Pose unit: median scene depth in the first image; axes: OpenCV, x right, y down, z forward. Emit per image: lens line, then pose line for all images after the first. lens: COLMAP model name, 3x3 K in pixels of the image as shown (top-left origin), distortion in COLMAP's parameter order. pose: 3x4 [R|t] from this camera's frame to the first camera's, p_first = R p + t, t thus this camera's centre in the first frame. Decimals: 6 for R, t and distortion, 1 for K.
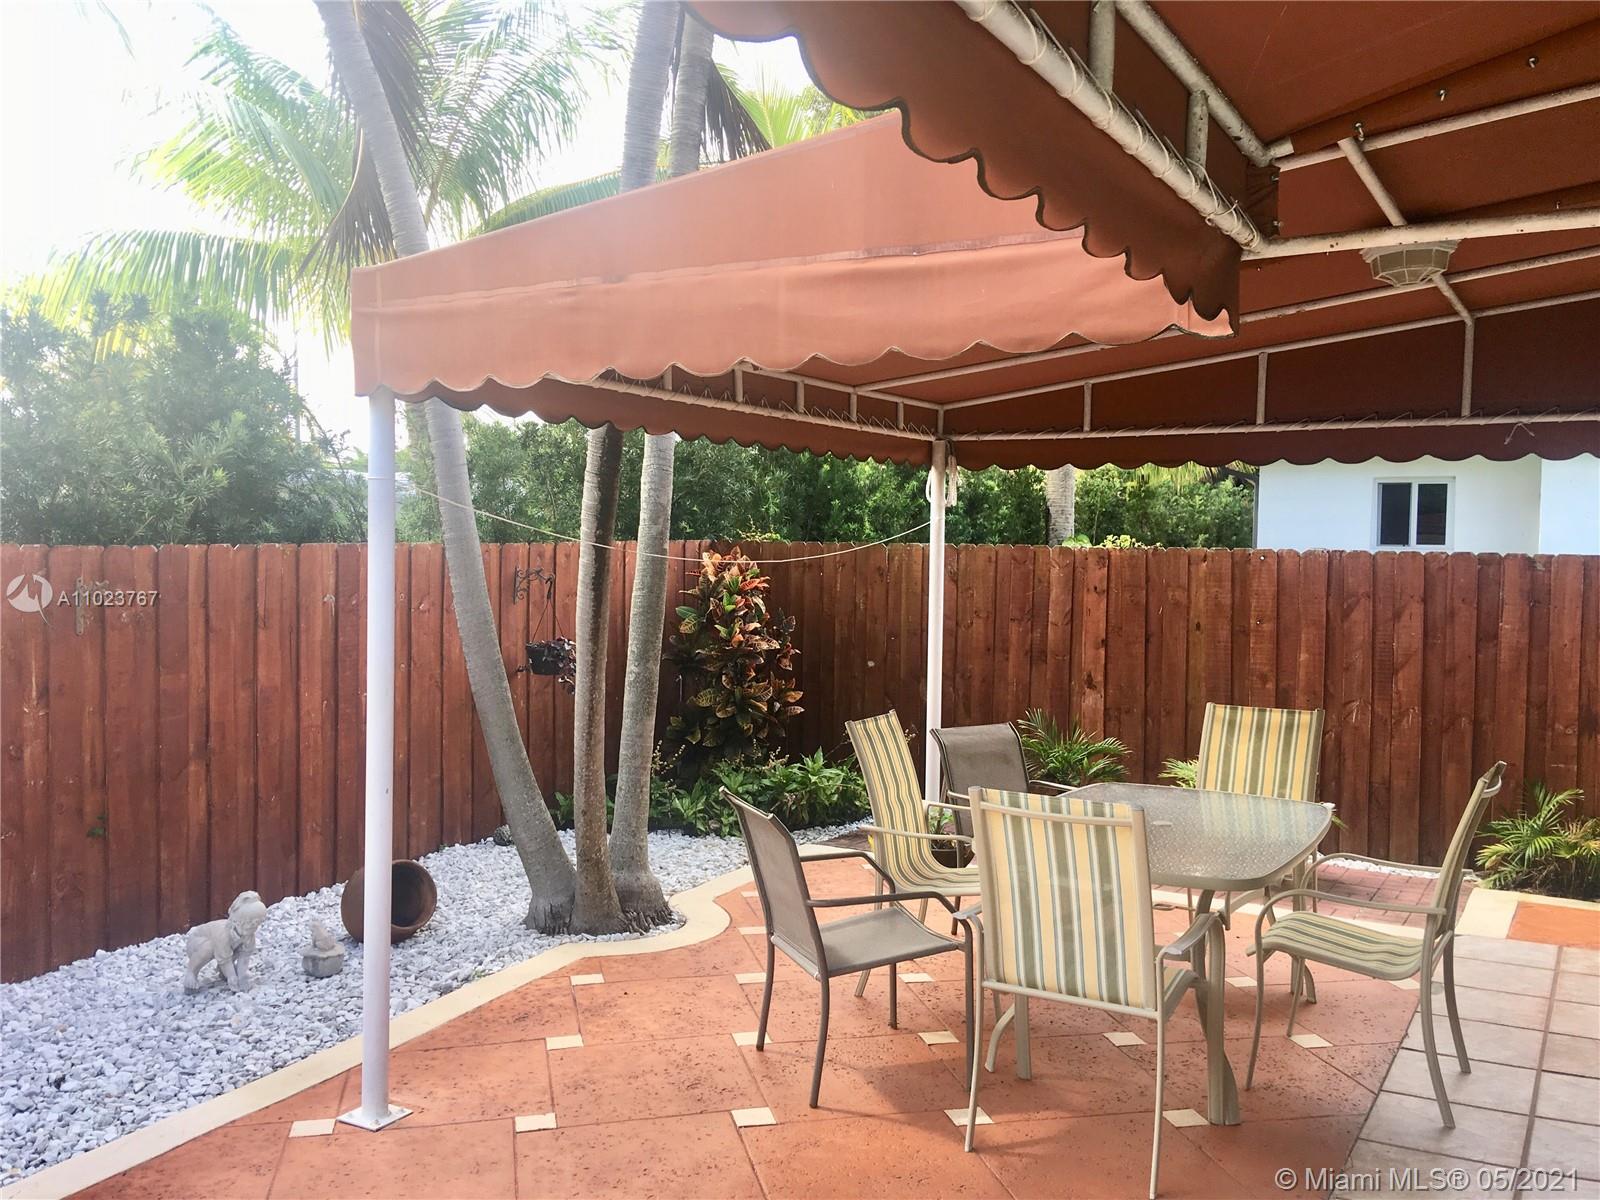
lens RADIAL K [[1386.5, 0, 799.1], [0, 1386.5, 597.6], [0, 0, 1]] dist [0.080225, 0.002232]
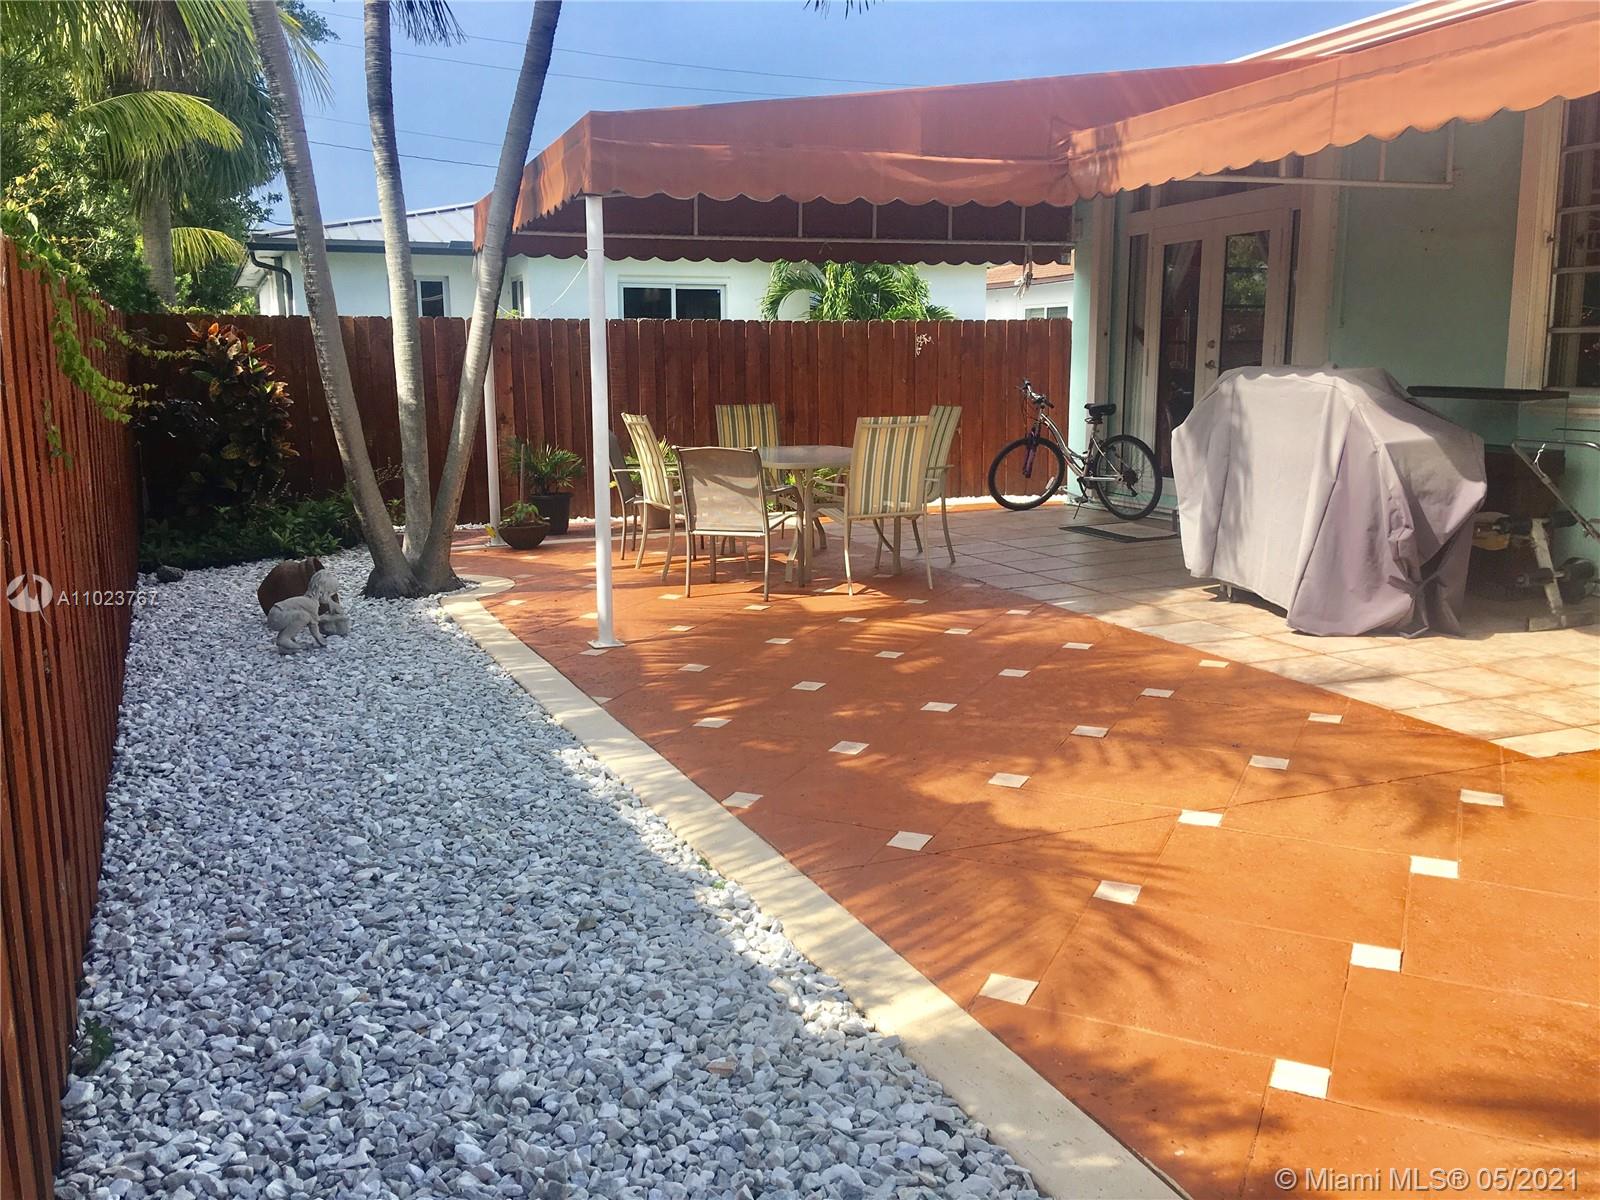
lens RADIAL K [[1386.5, 0, 800.4], [0, 1386.5, 599.2], [0, 0, 1]] dist [0.080225, 0.002232]
pose [[0.614086, -0.158488, 0.773163, -0.992717], [0.051981, 0.985625, 0.160754, 0.042517], [-0.787526, -0.058527, 0.613496, -0.122023]]
